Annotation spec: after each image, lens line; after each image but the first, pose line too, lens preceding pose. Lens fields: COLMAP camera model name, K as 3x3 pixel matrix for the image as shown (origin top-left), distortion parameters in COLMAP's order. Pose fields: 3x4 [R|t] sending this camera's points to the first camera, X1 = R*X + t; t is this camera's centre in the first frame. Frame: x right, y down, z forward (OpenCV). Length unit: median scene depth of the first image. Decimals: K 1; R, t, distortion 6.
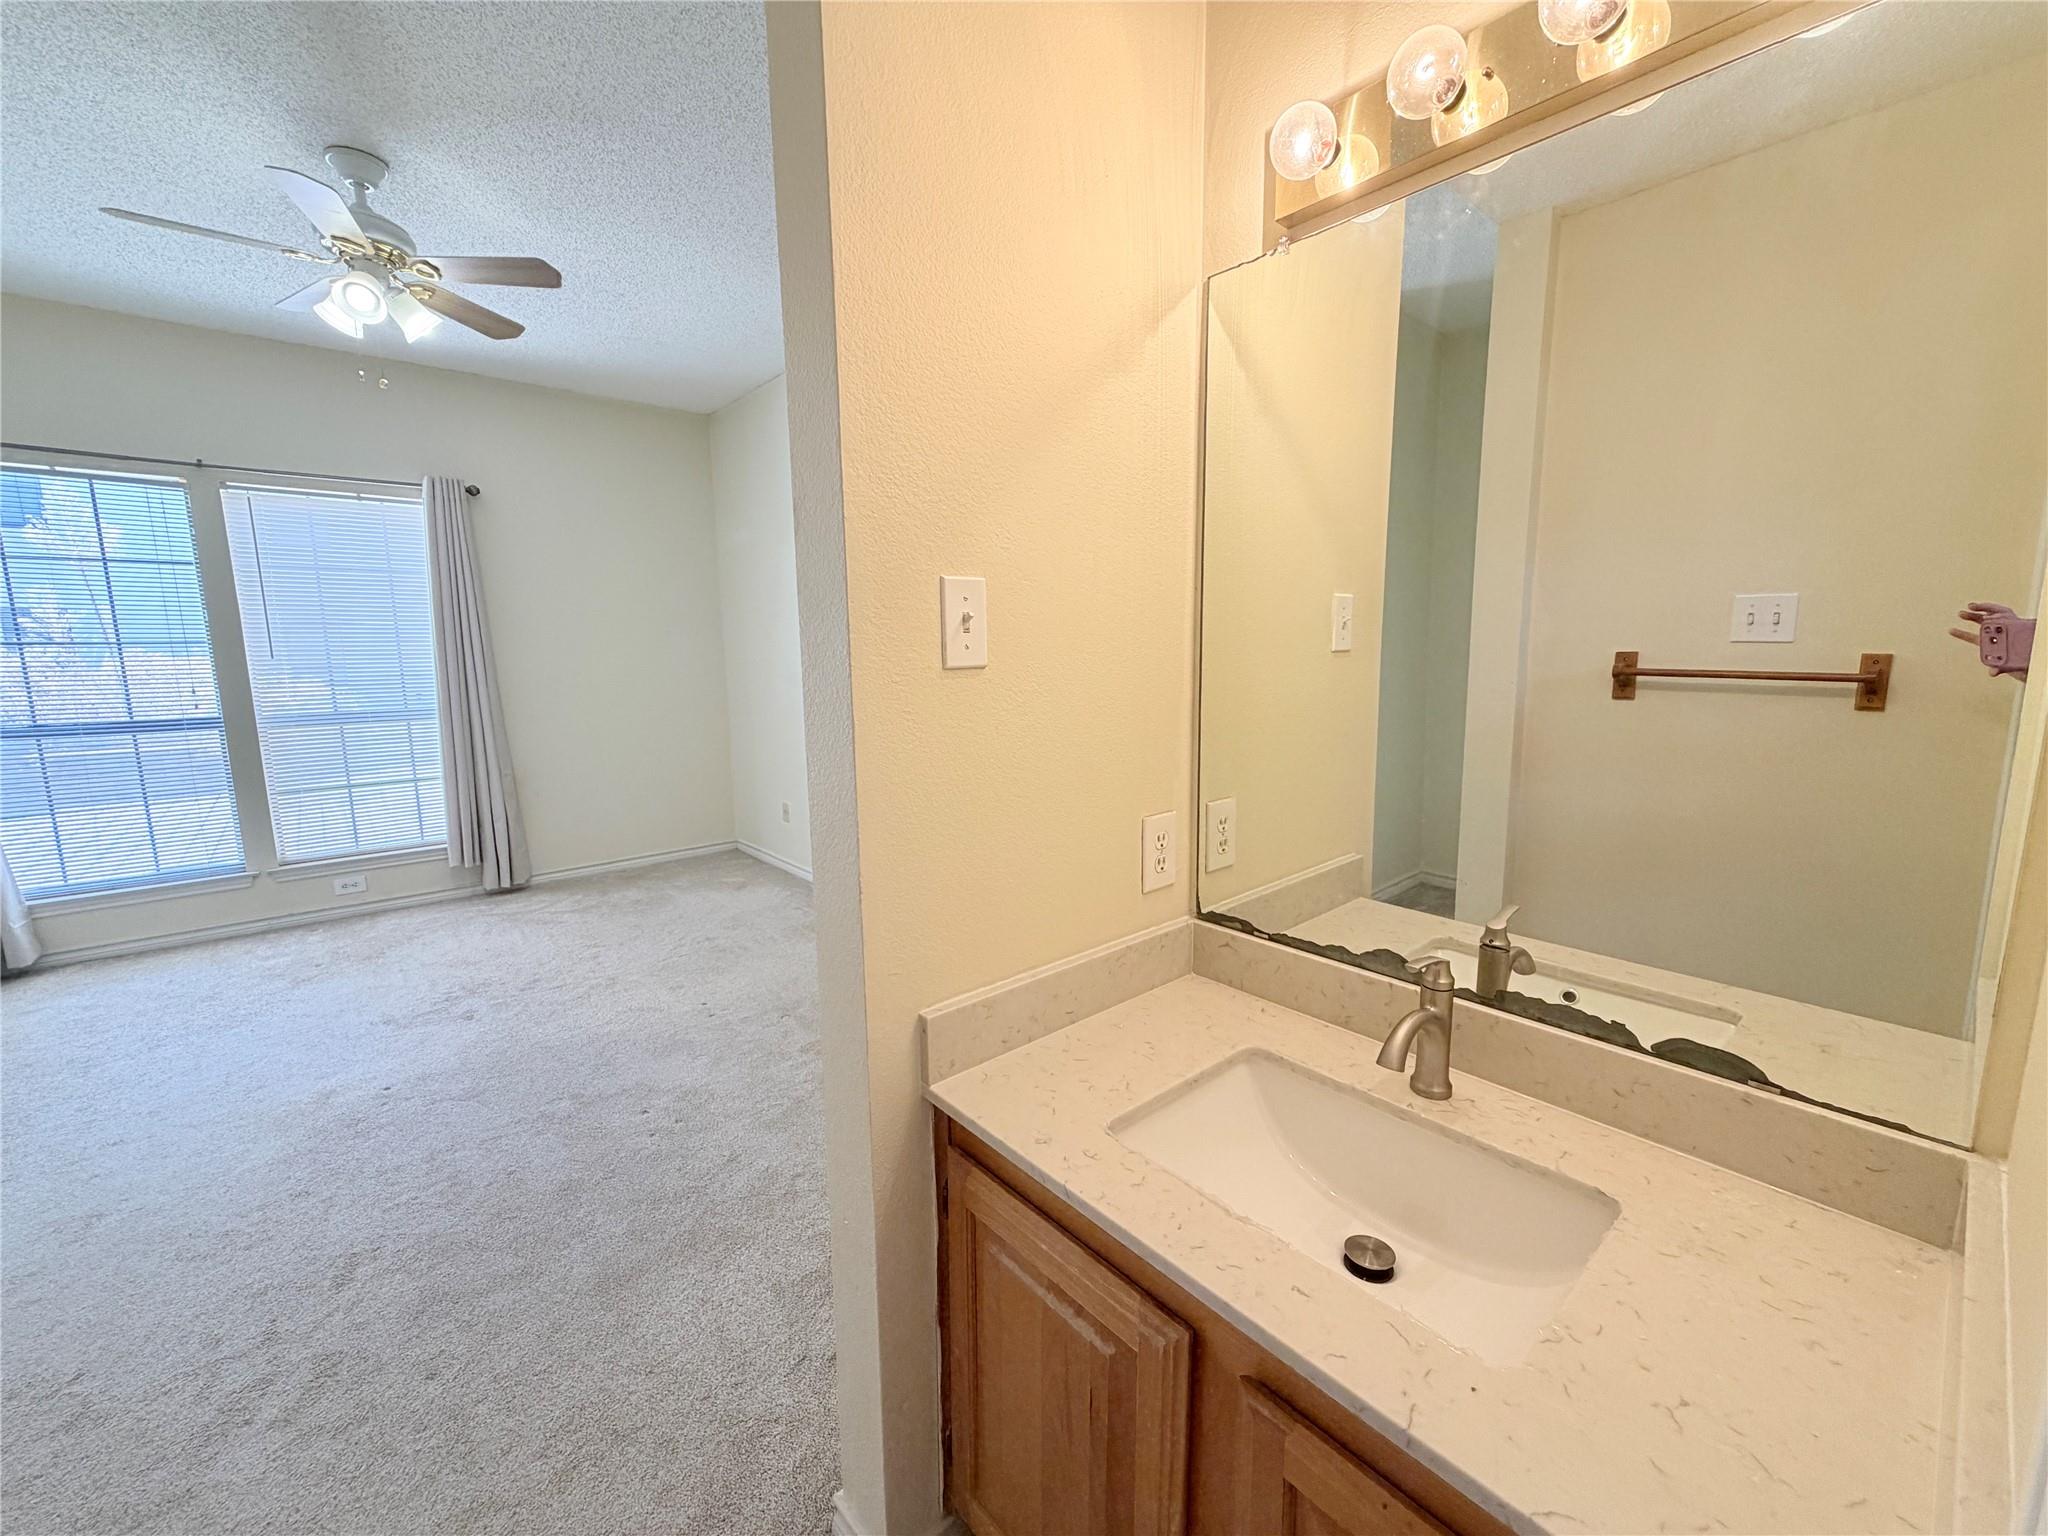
lens RADIAL K [[817.2, 0, 1017.6], [0, 817.2, 767.6], [0, 0, 1]] dist [-0.000469, 0.000391]
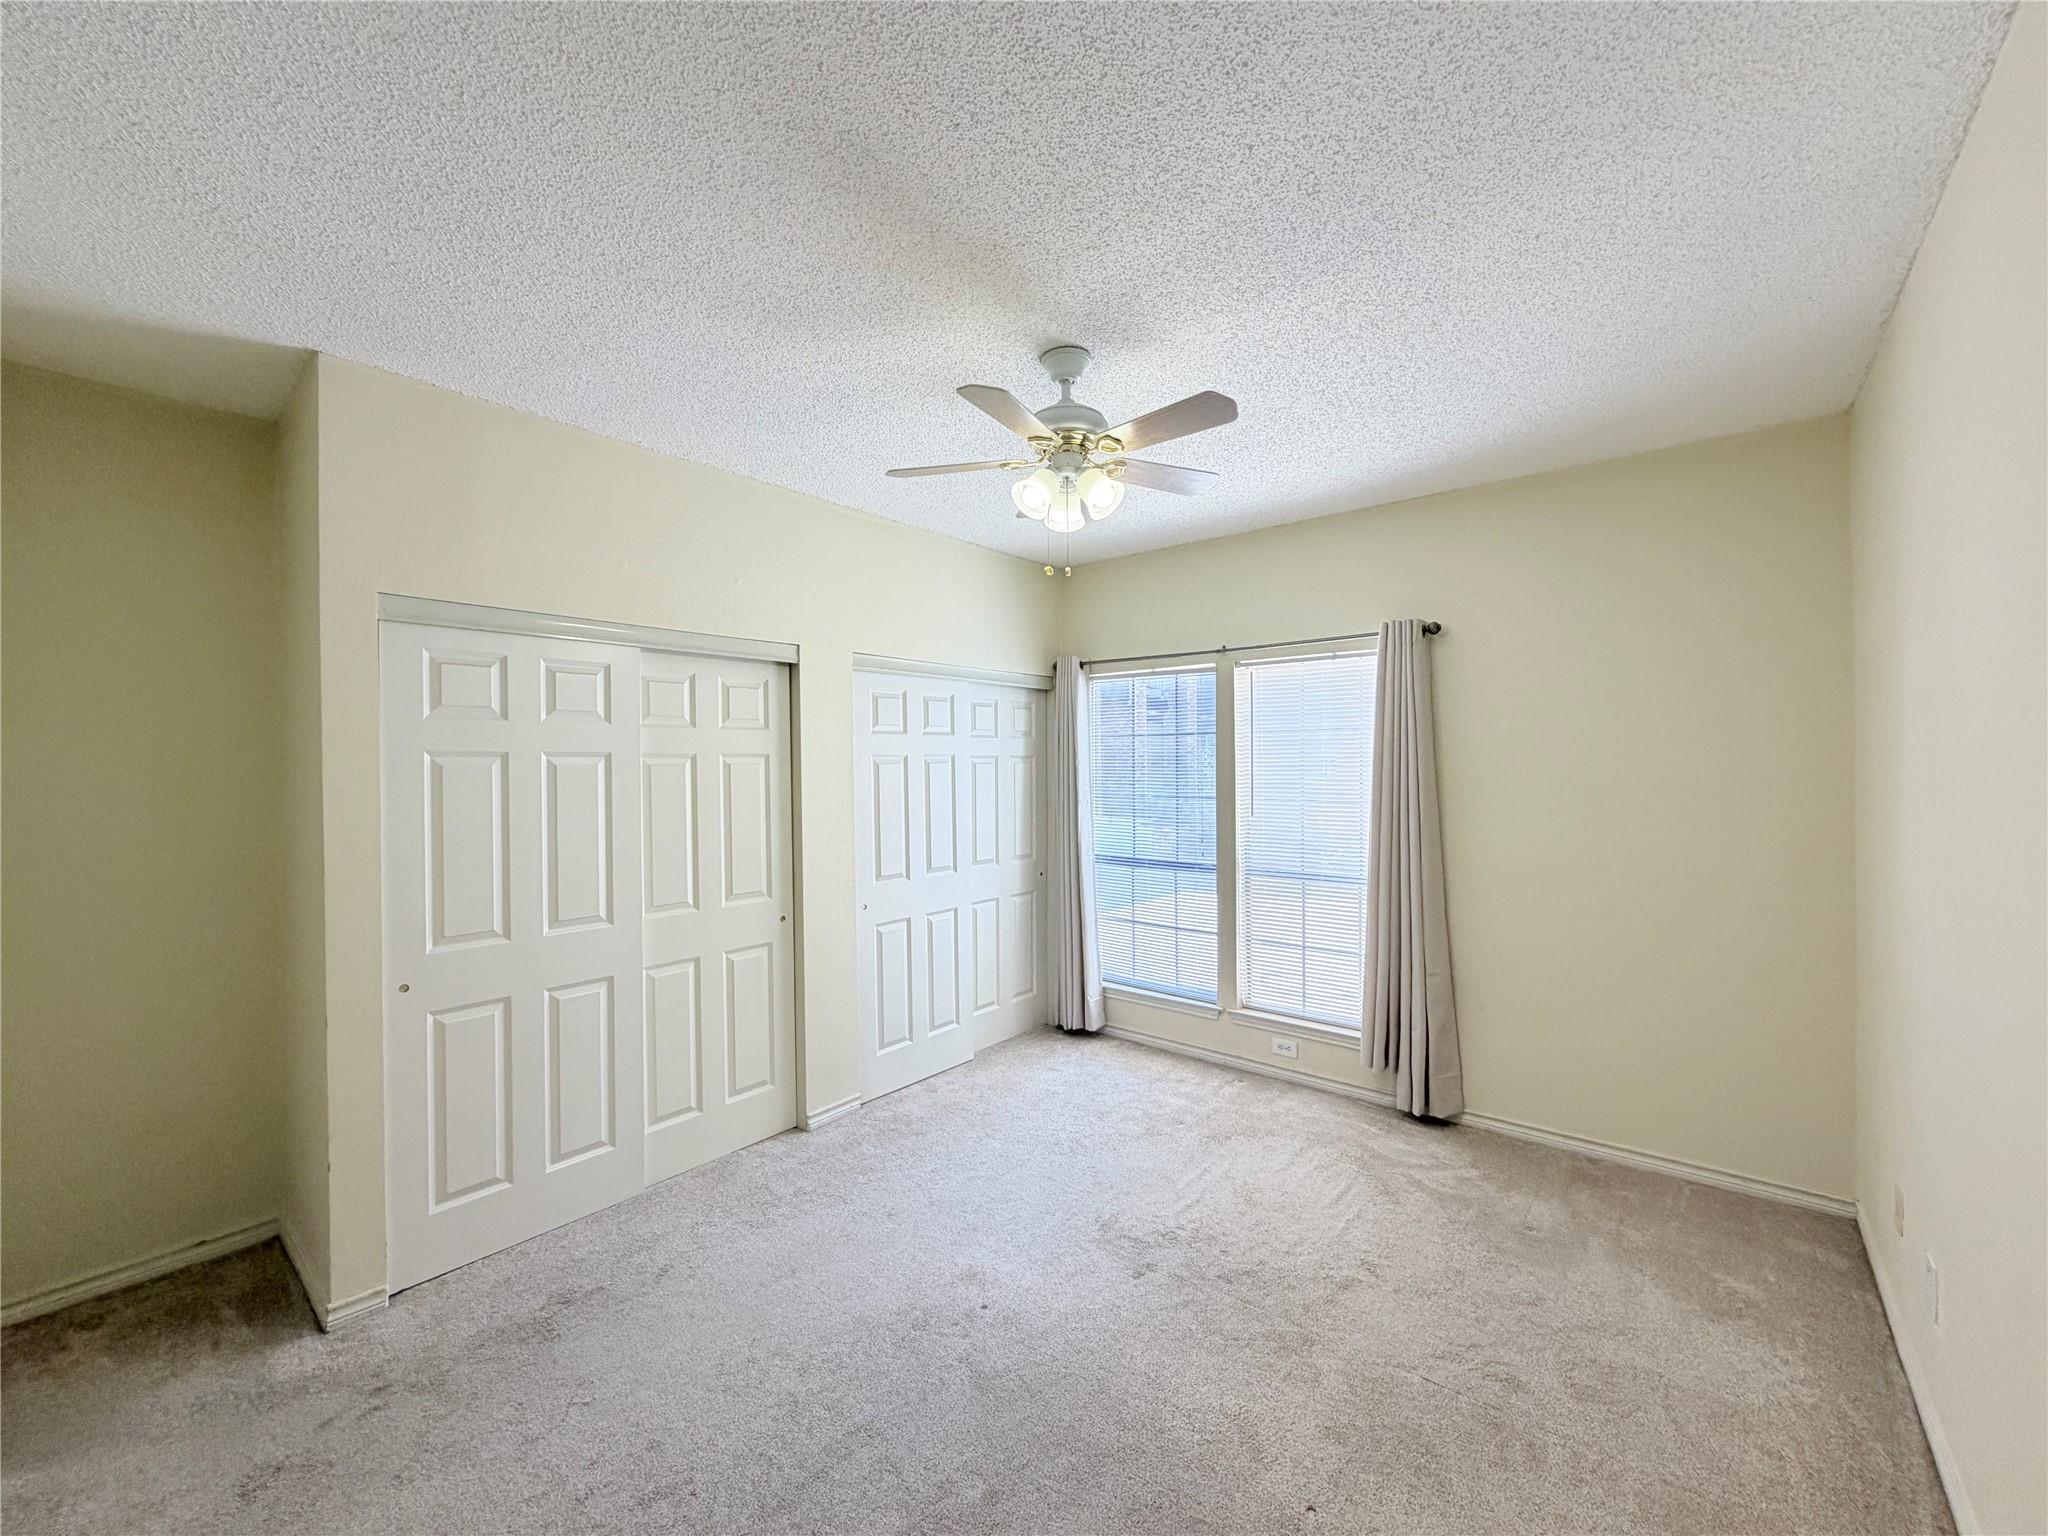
lens RADIAL K [[817.2, 0, 1022.5], [0, 817.2, 770.2], [0, 0, 1]] dist [-0.000469, 0.000391]
pose [[0.158773, 0.015280, -0.987197, 0.105971], [-0.140162, 0.990102, -0.007217, -0.148796], [0.977316, 0.139513, 0.159344, 0.544018]]
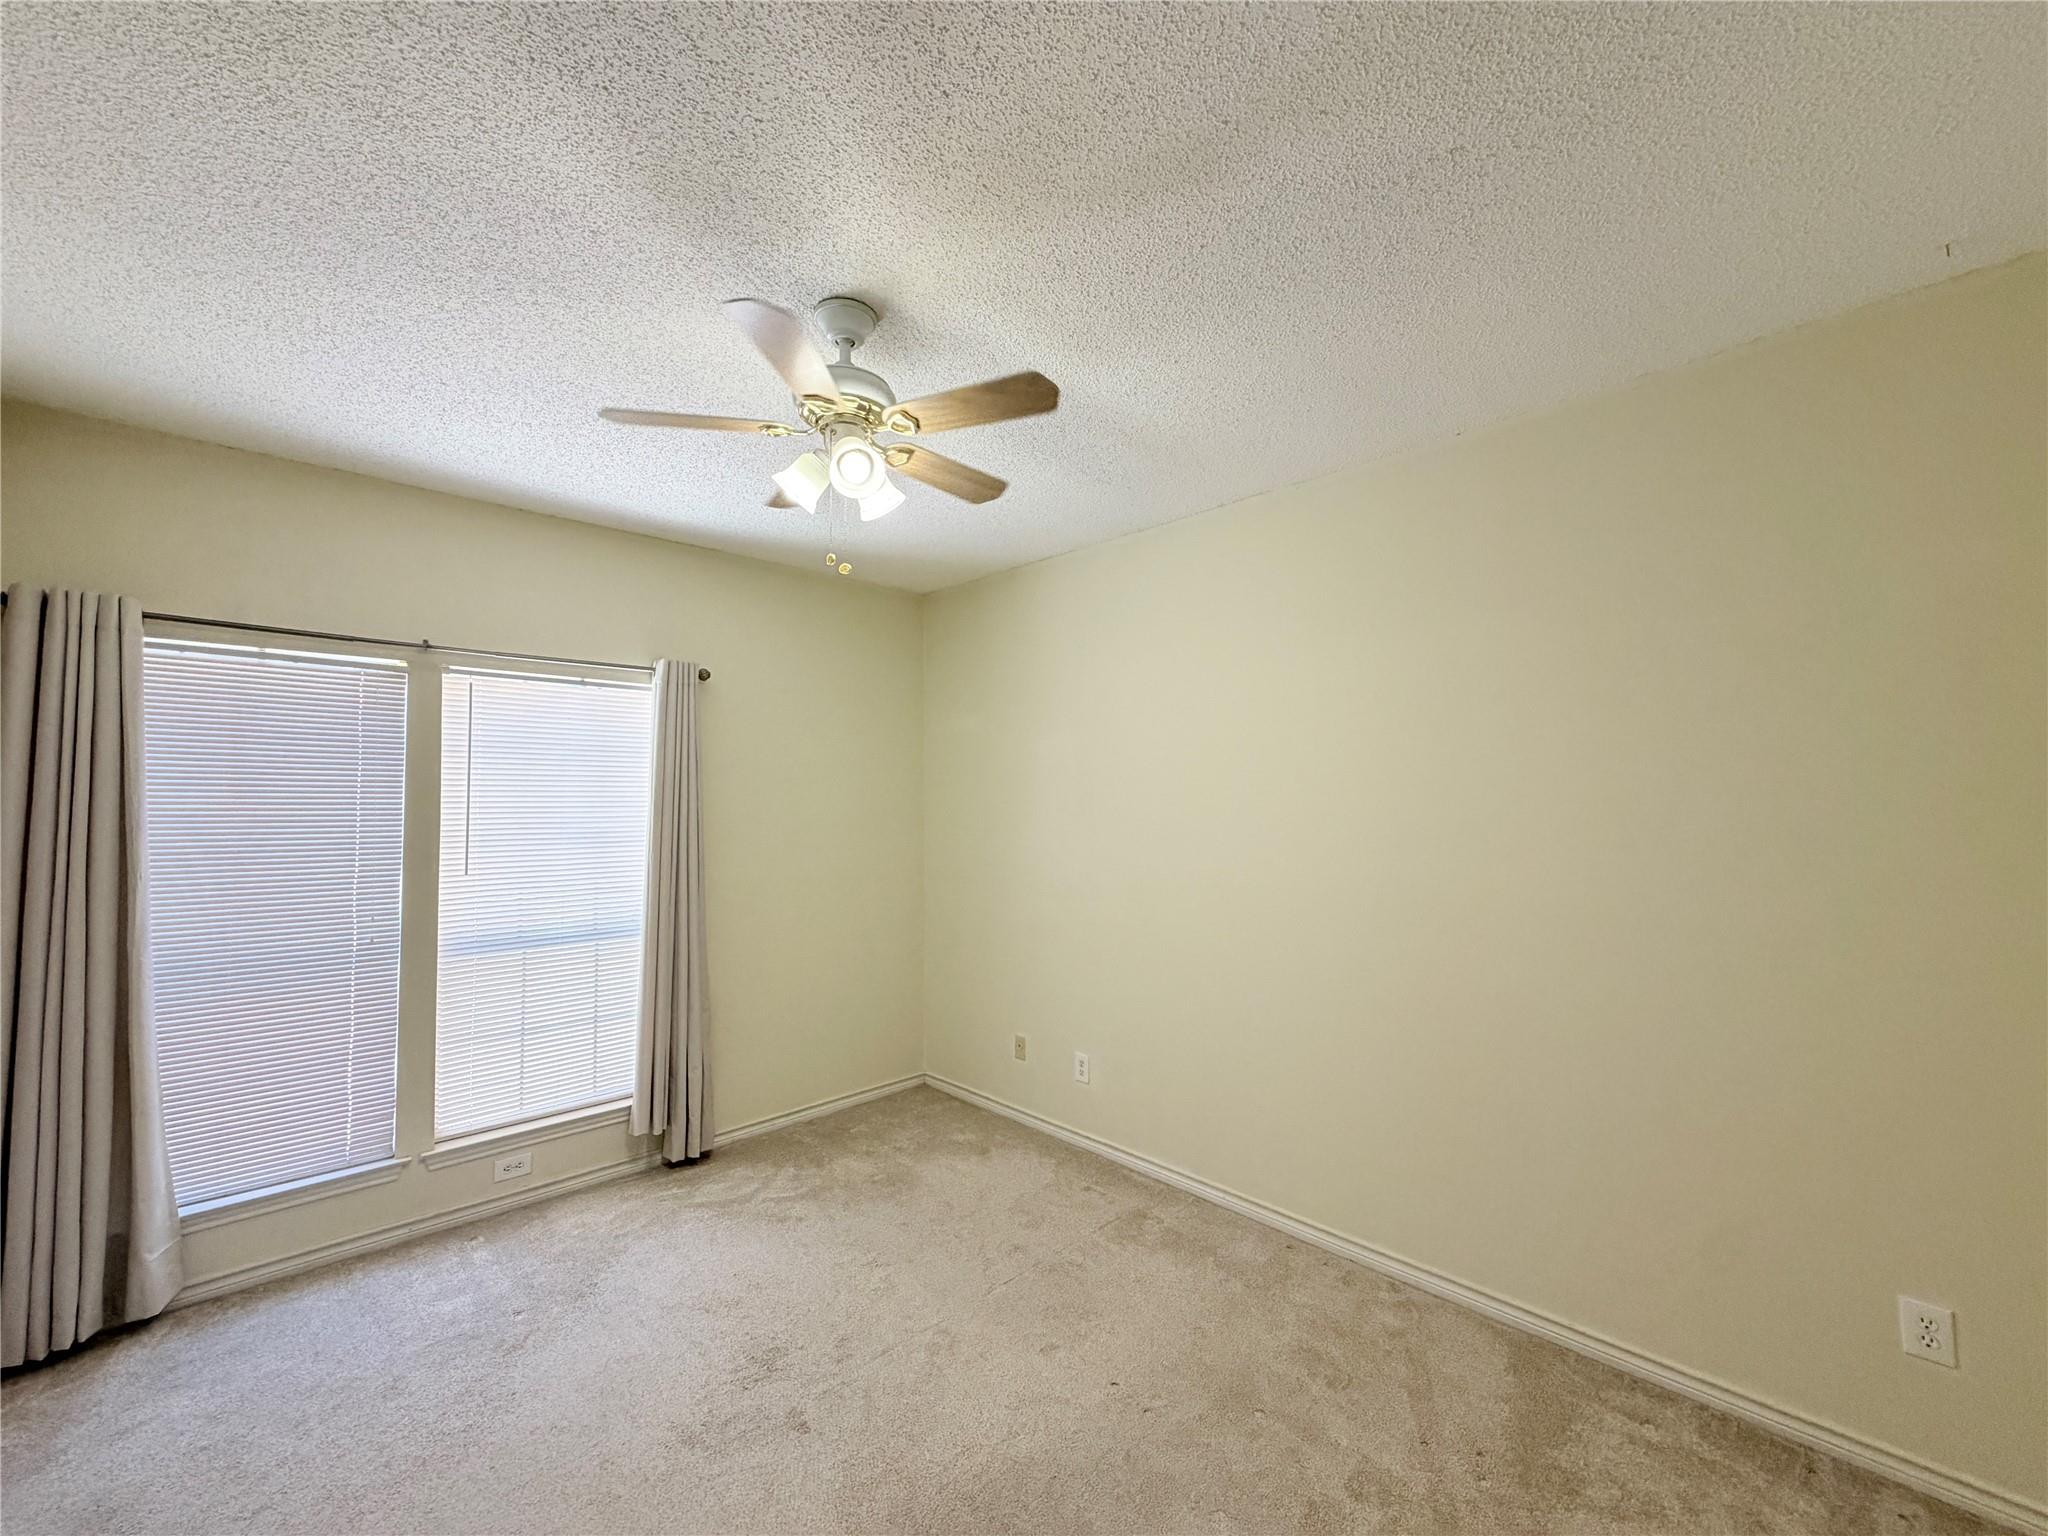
lens RADIAL K [[817.2, 0, 1018.6], [0, 817.2, 768.7], [0, 0, 1]] dist [-0.000469, 0.000391]
pose [[0.998914, 0.007905, 0.045921, -0.421980], [0.000839, 0.982295, -0.187340, -0.088185], [-0.046588, 0.187175, 0.981221, 0.170518]]
